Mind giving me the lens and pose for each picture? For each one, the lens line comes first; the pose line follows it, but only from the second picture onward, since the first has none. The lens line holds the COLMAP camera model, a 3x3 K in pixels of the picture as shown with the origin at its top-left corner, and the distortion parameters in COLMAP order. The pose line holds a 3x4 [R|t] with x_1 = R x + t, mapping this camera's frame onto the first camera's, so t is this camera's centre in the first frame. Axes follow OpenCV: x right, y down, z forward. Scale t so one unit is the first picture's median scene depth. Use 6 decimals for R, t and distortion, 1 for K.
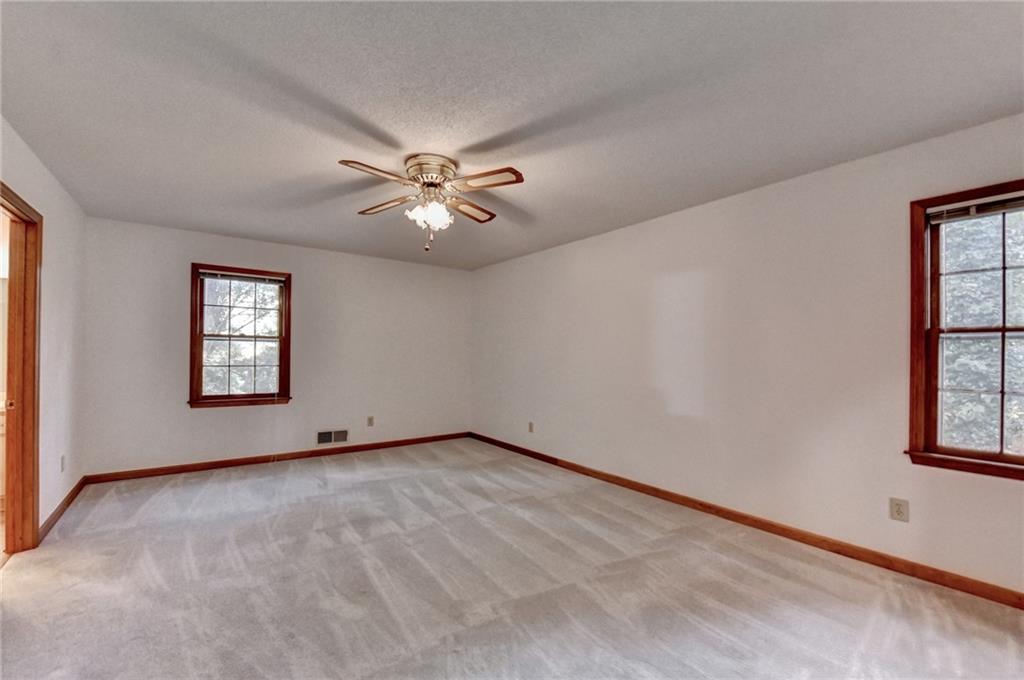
lens RADIAL K [[418.7, 0, 473.0], [0, 418.7, 355.1], [0, 0, 1]] dist [-0.015844, -0.000564]
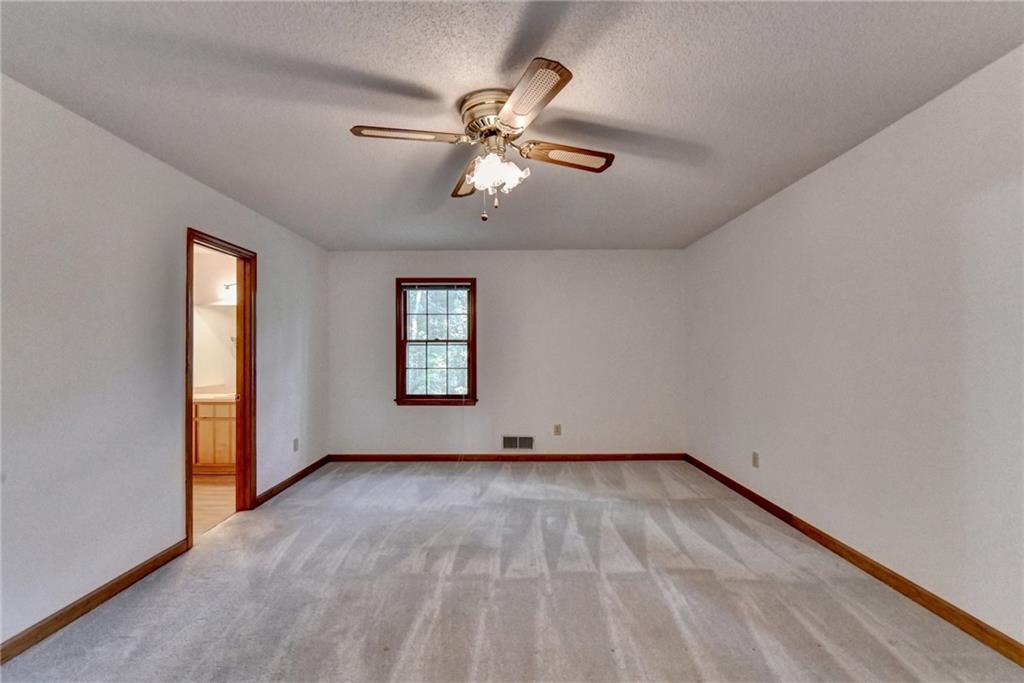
lens RADIAL K [[407.8, 0, 509.3], [0, 407.8, 352.2], [0, 0, 1]] dist [-0.012670, -0.000211]
pose [[0.826881, -0.016222, -0.562143, 0.242671], [0.010510, 0.999855, -0.013394, 0.000423], [0.562278, 0.005167, 0.826932, 0.293046]]
